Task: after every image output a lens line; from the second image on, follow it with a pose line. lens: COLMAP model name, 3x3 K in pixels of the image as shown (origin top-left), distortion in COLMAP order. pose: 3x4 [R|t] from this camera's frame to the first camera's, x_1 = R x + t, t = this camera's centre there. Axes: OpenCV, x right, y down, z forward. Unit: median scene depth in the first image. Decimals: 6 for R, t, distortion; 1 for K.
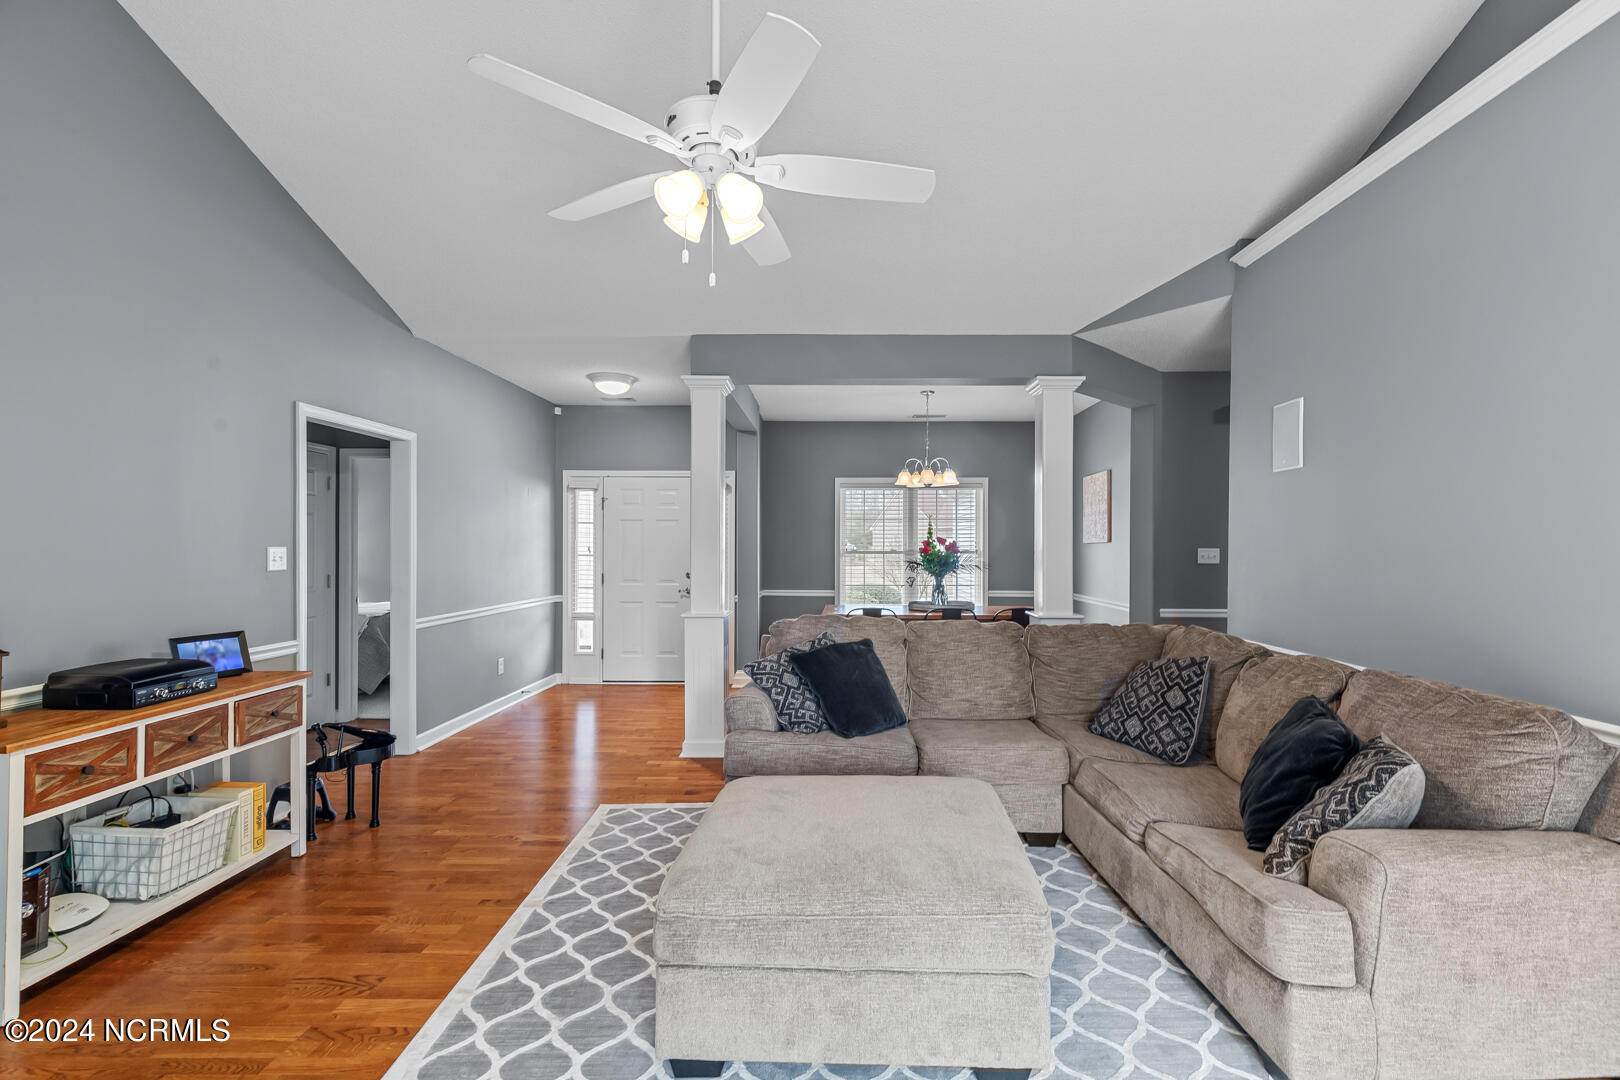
lens RADIAL K [[744.8, 0, 810.0], [0, 744.8, 540.0], [0, 0, 1]] dist [0.008287, -0.001276]
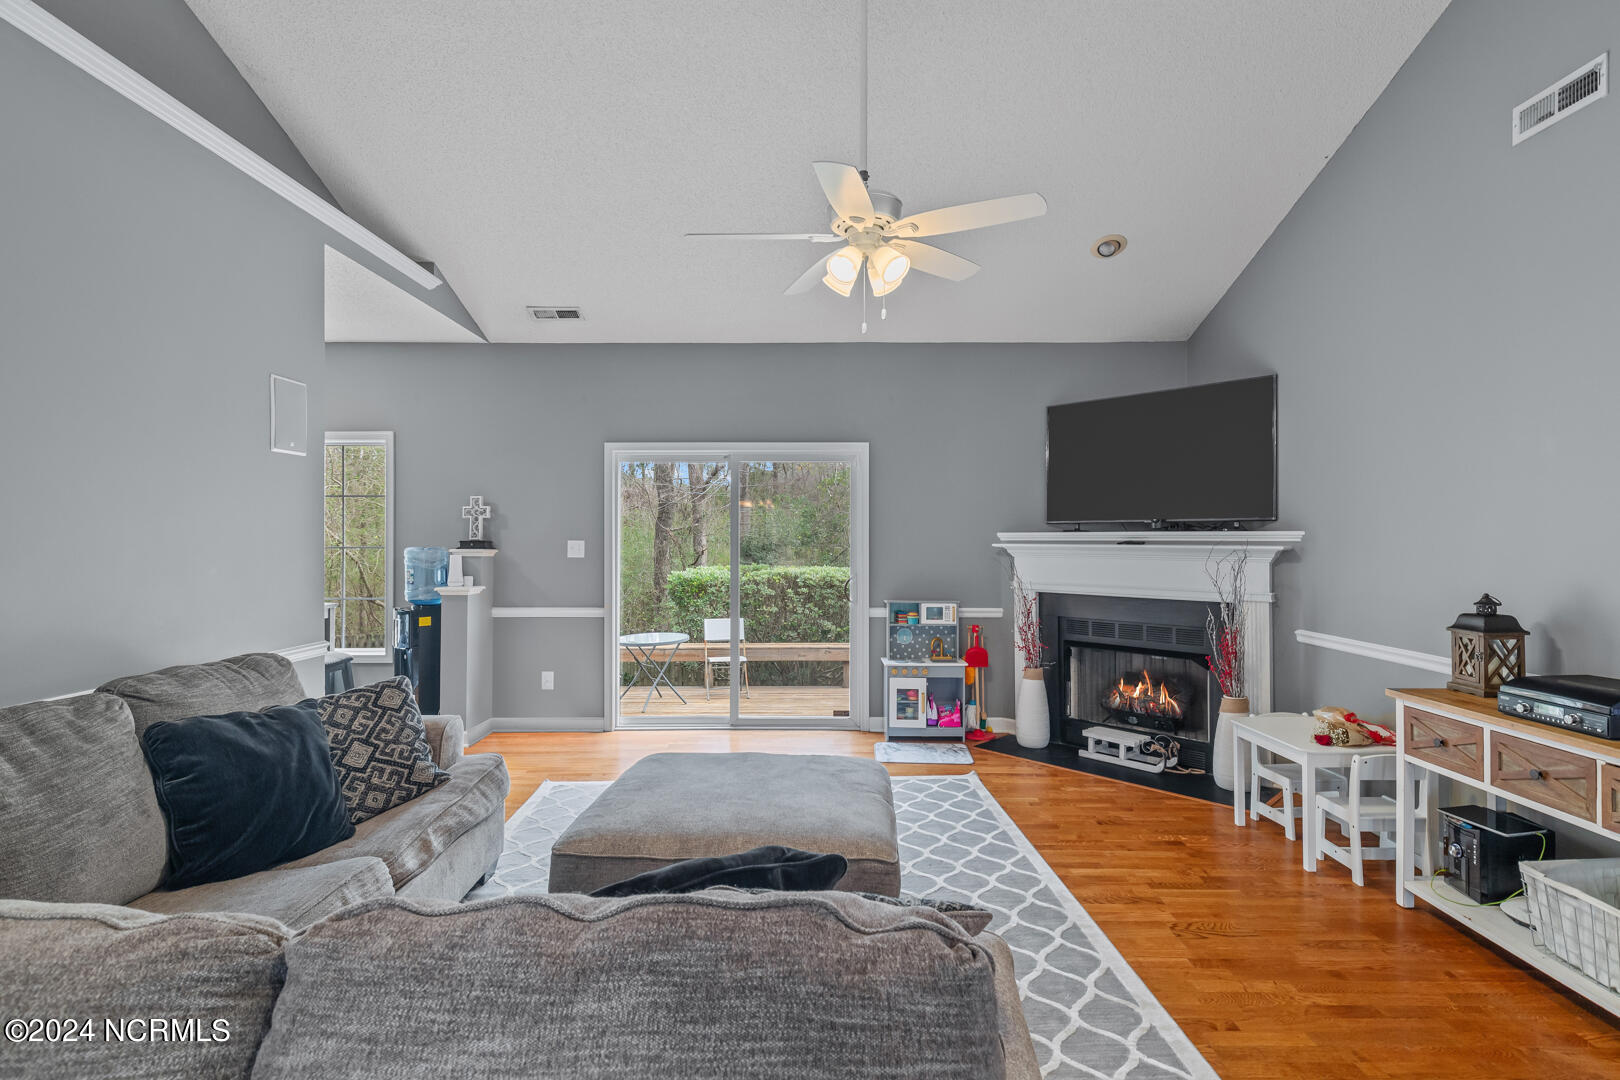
lens RADIAL K [[733.6, 0, 812.0], [0, 733.6, 536.6], [0, 0, 1]] dist [0.003204, -0.000576]
pose [[-0.999142, -0.007932, -0.040649, 0.004966], [-0.007697, 0.999953, -0.005926, 0.011768], [0.040694, -0.005608, -0.999156, 1.444677]]
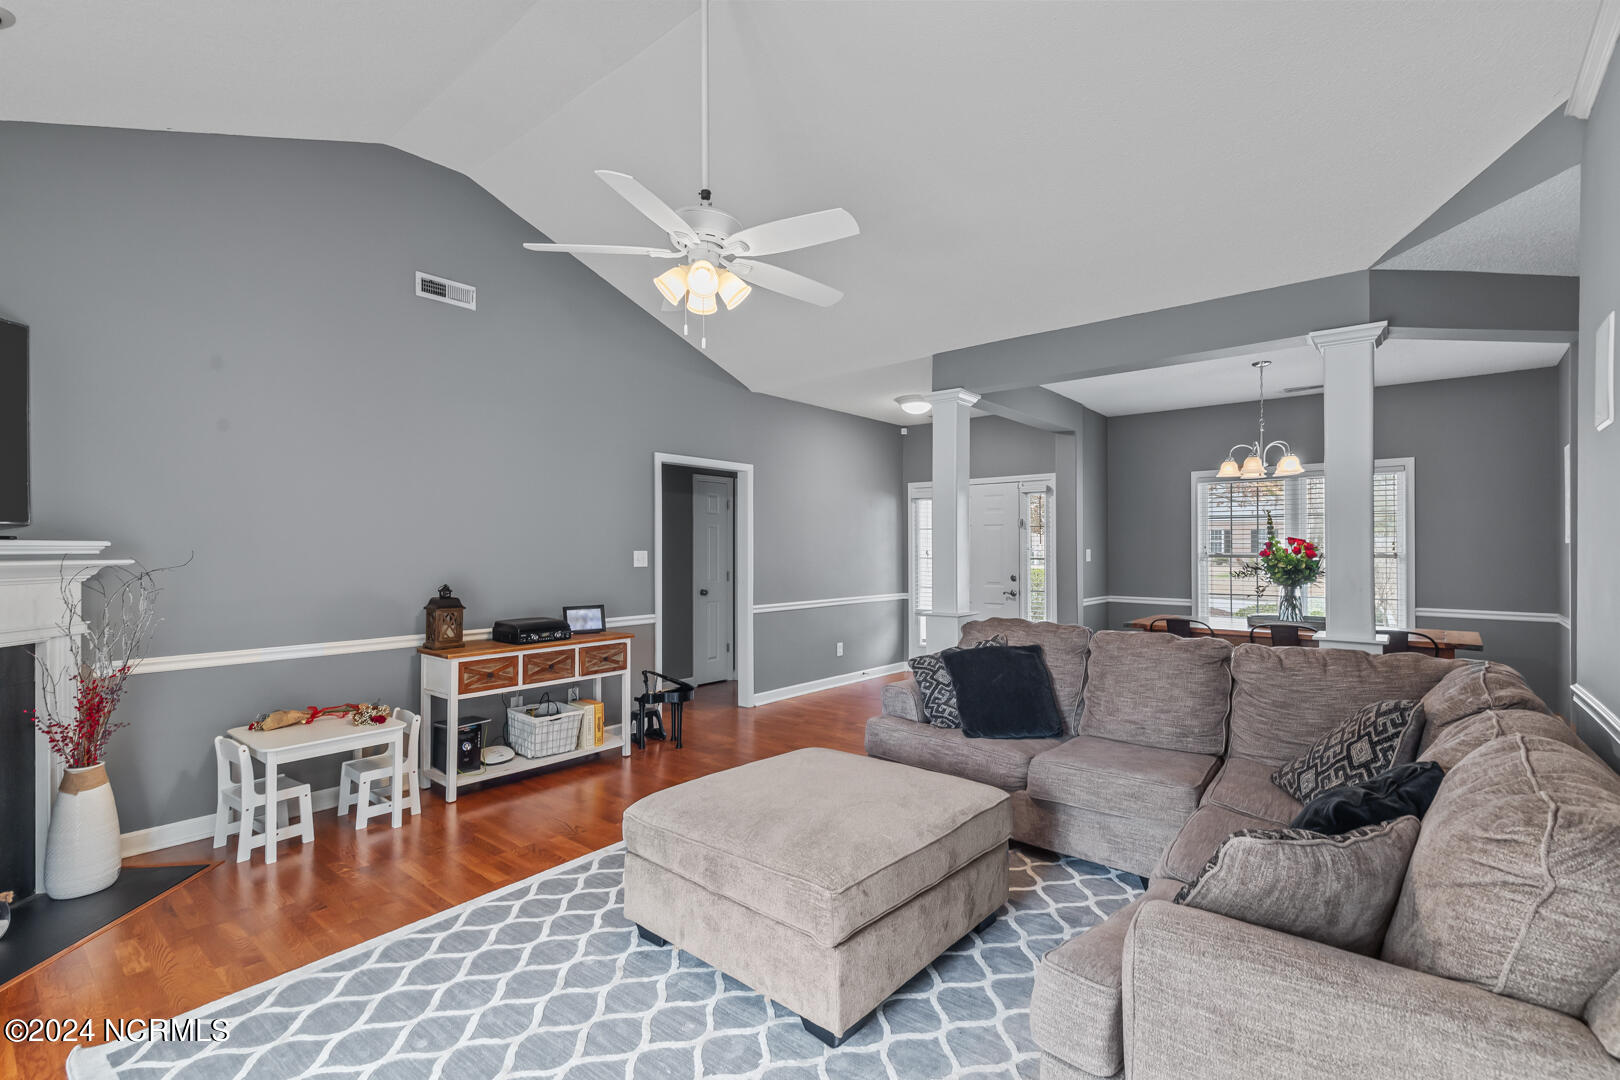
lens RADIAL K [[733.6, 0, 812.0], [0, 733.6, 536.6], [0, 0, 1]] dist [0.003204, -0.000576]
pose [[0.774667, -0.014414, -0.632205, 0.529167], [0.007738, 0.999881, -0.013315, 0.003197], [0.632322, 0.005423, 0.774687, 0.087200]]
